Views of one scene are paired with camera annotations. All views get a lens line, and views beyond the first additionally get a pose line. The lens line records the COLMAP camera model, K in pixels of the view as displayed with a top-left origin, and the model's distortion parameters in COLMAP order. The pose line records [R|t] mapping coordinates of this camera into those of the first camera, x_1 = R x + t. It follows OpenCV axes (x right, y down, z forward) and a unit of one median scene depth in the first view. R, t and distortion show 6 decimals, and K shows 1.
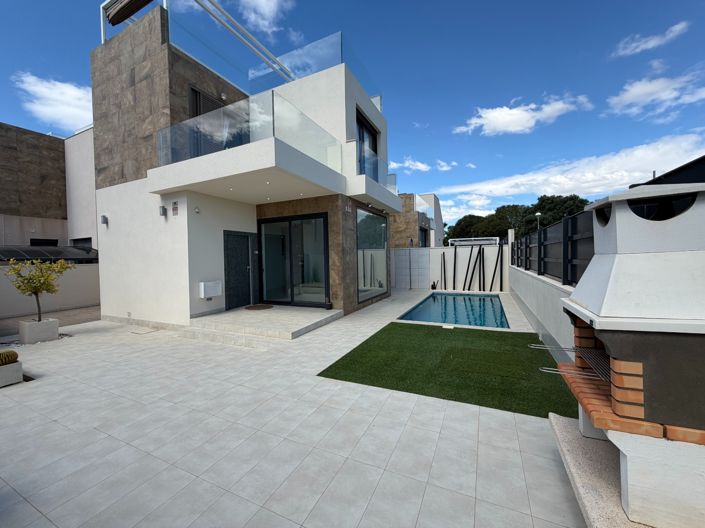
lens RADIAL K [[282.5, 0, 350.0], [0, 282.5, 265.3], [0, 0, 1]] dist [-0.001855, 0.001162]
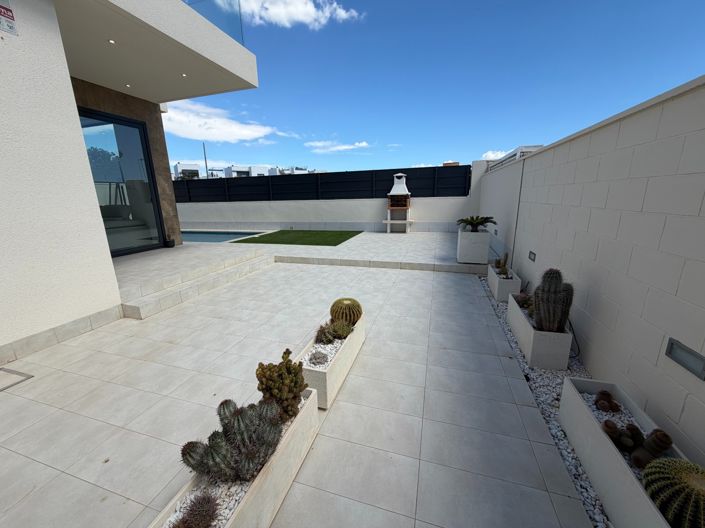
lens RADIAL K [[282.5, 0, 350.6], [0, 282.5, 267.4], [0, 0, 1]] dist [-0.001855, 0.001162]
pose [[-0.149766, -0.219342, 0.964085, -1.885287], [0.057432, 0.971506, 0.229952, 0.095315], [-0.987052, 0.089808, -0.132902, 1.103195]]
